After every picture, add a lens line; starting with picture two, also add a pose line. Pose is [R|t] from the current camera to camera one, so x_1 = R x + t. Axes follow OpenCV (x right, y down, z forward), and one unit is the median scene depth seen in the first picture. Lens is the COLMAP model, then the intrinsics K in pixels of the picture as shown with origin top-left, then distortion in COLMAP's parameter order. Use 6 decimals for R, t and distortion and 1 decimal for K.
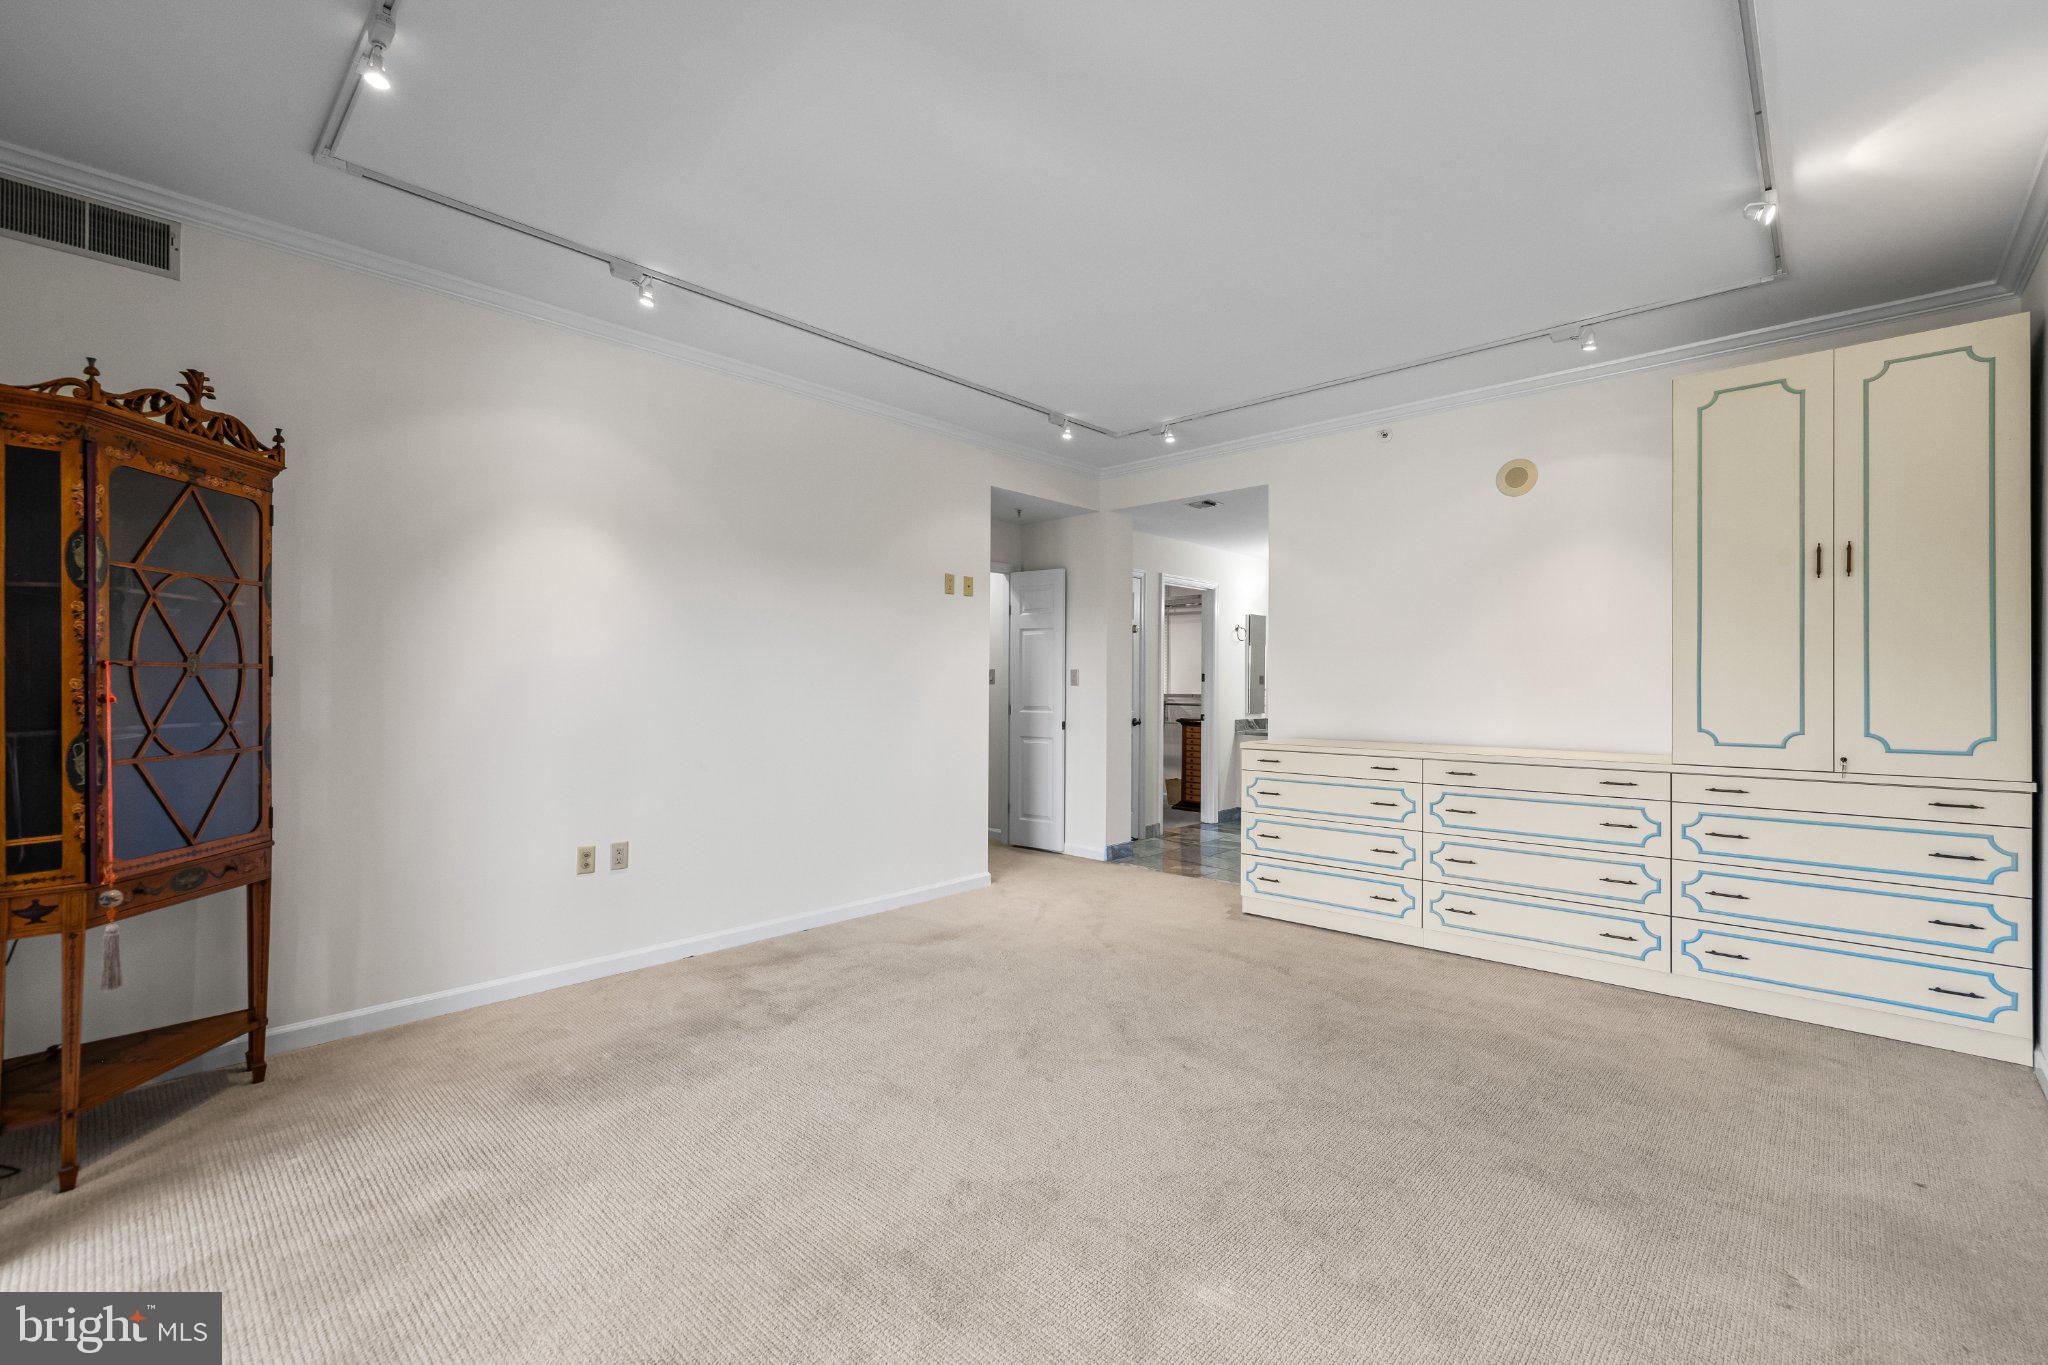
lens RADIAL K [[871.3, 0, 1028.0], [0, 871.3, 686.3], [0, 0, 1]] dist [0.002684, 0.000366]
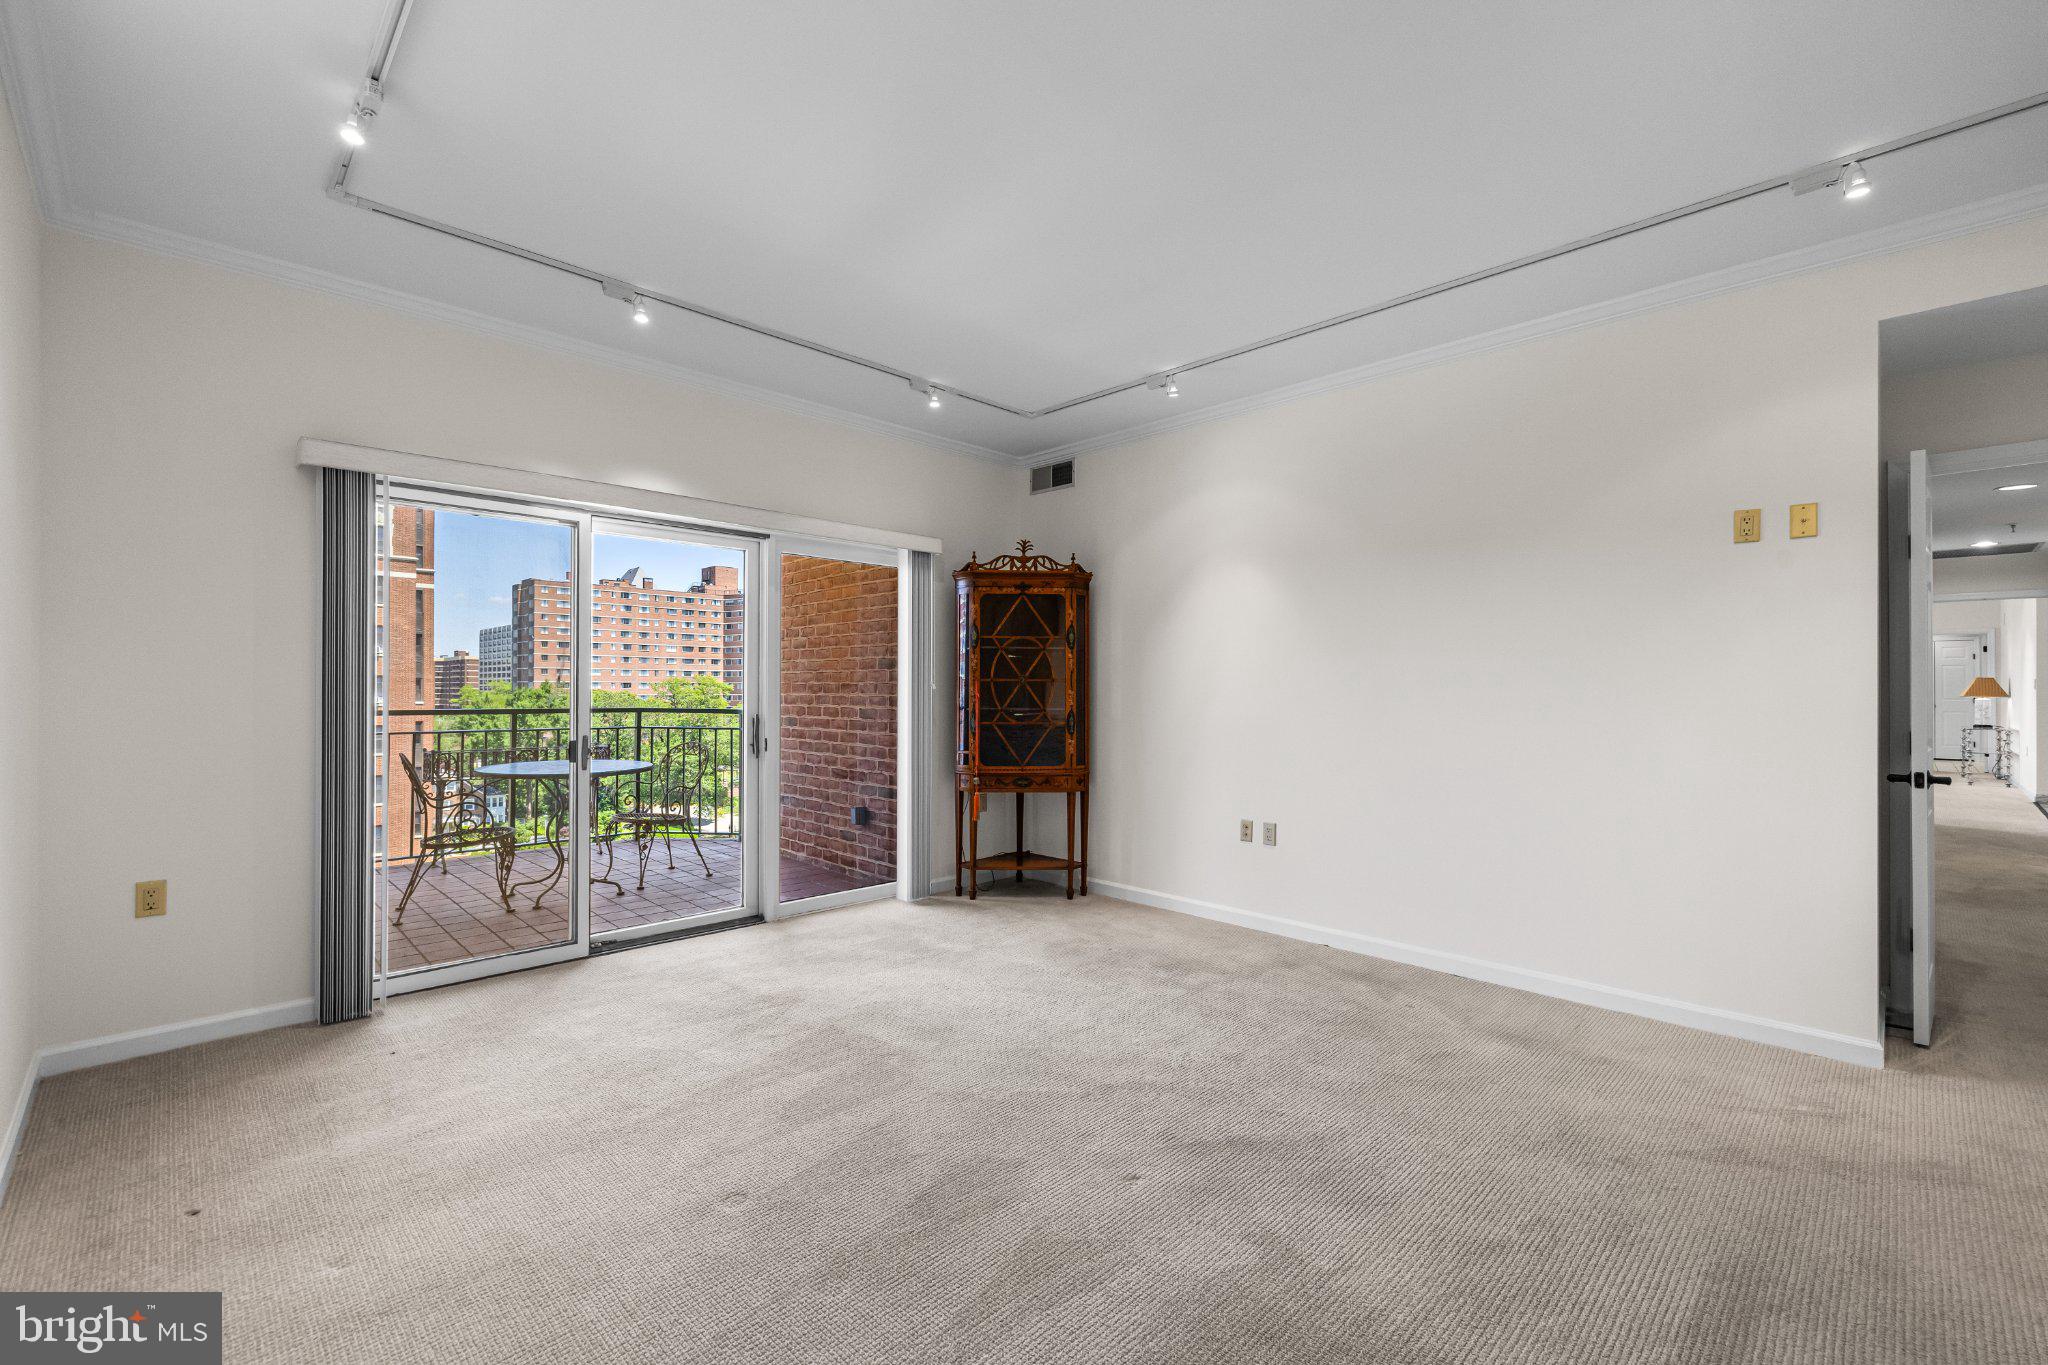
lens RADIAL K [[871.3, 0, 1021.9], [0, 871.3, 684.5], [0, 0, 1]] dist [0.002684, 0.000366]
pose [[-0.043420, -0.007723, -0.999027, 0.758872], [-0.005015, 0.999959, -0.007512, 0.000823], [0.999044, 0.004683, -0.043457, 0.731040]]
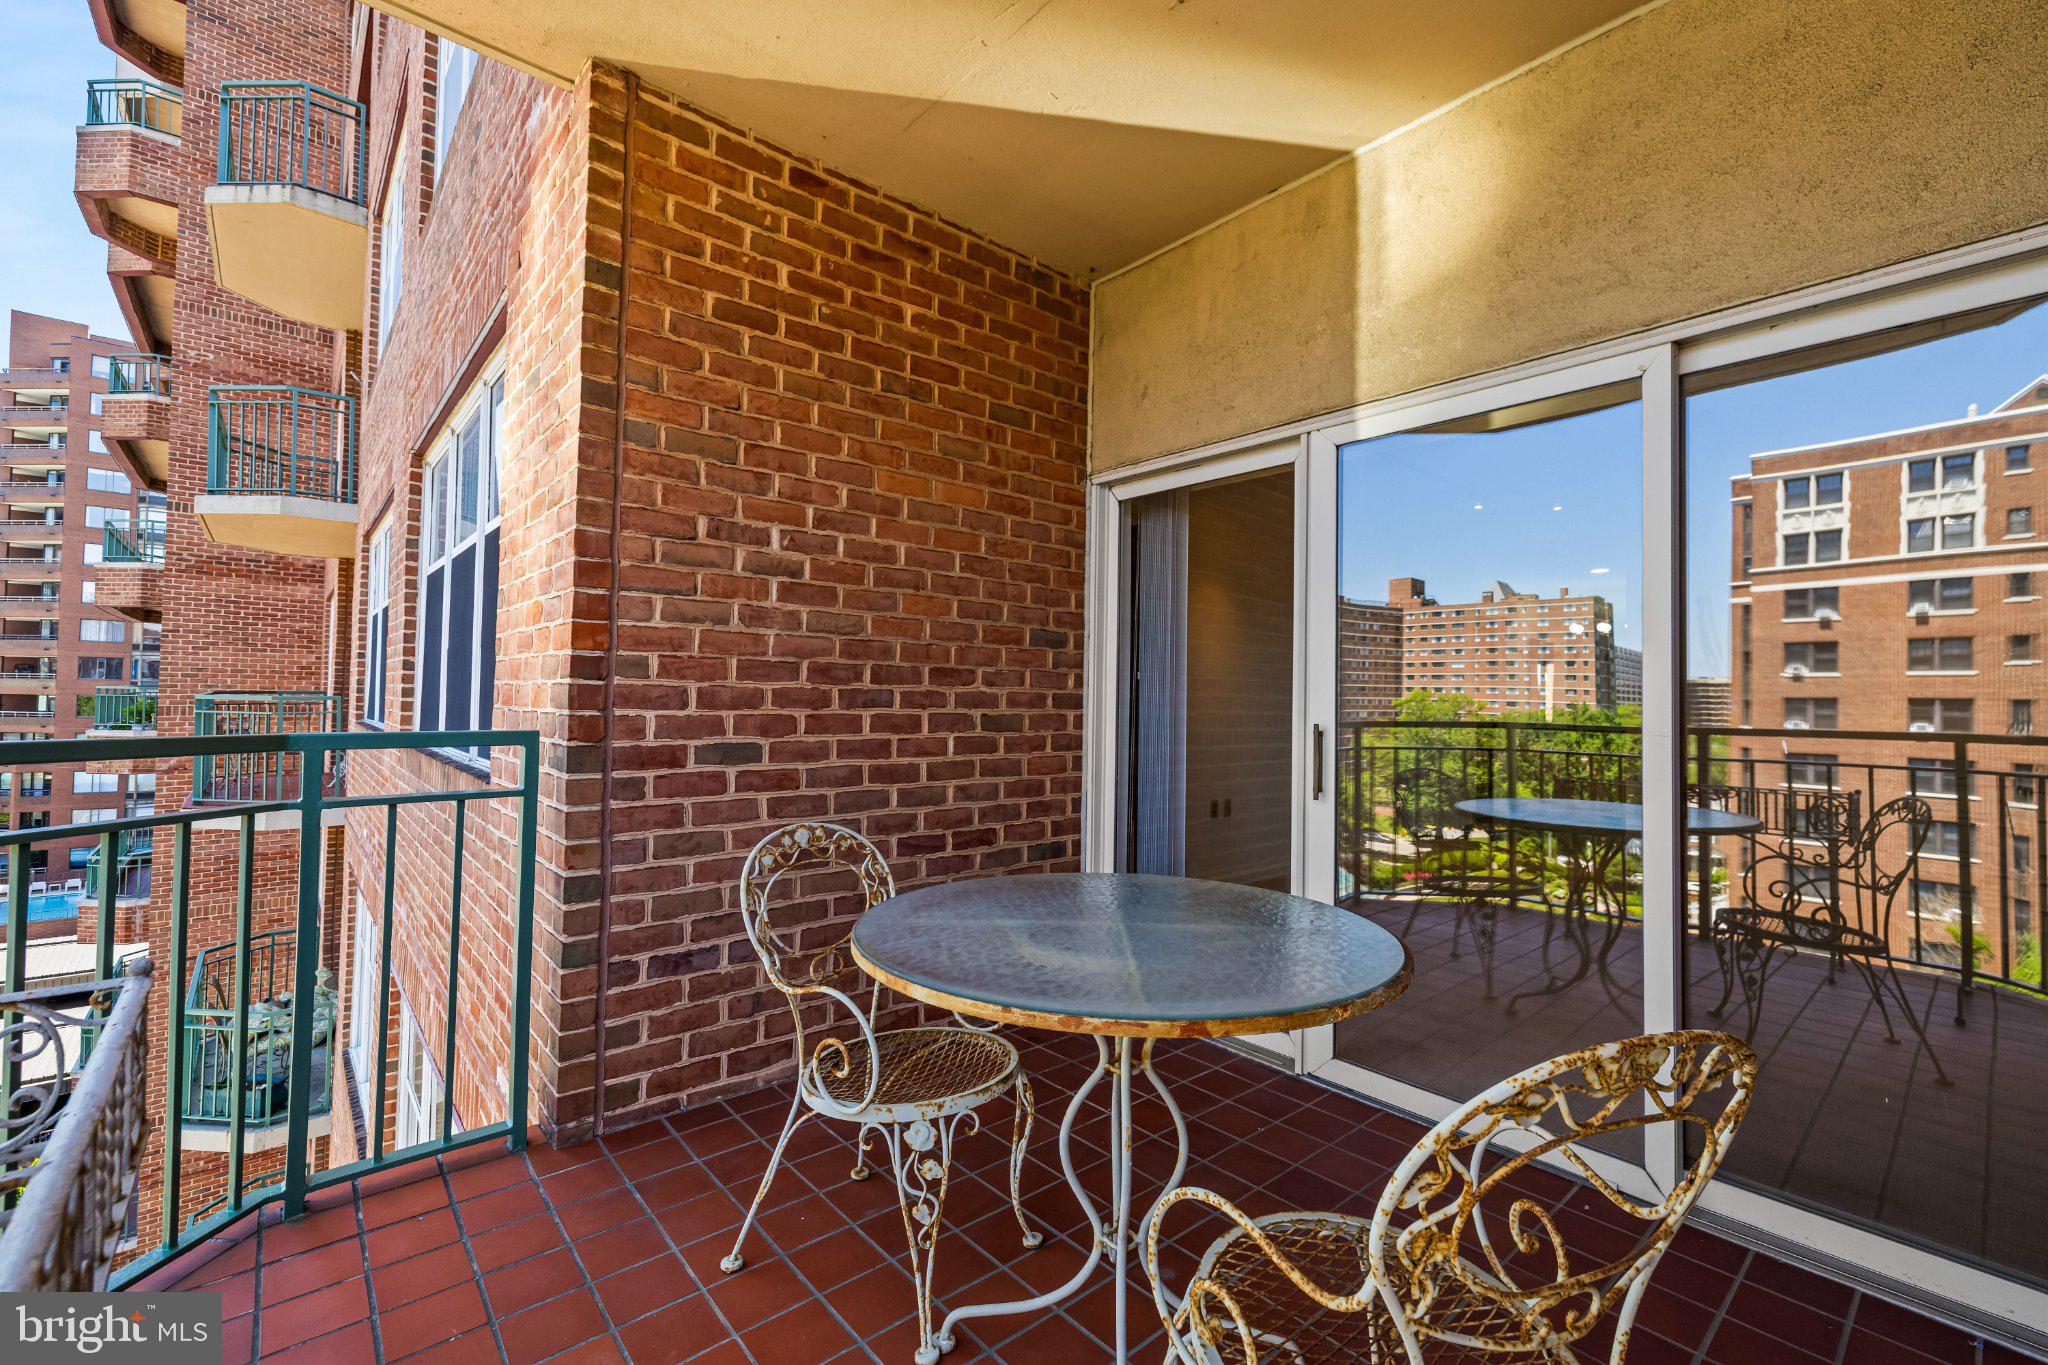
lens RADIAL K [[871.3, 0, 1015.3], [0, 871.3, 693.2], [0, 0, 1]] dist [0.002684, 0.000366]
pose [[0.993013, 0.008511, -0.117697, -6.362360], [-0.009448, 0.999928, -0.007410, 0.094742], [0.117626, 0.008471, 0.993022, -5.313497]]
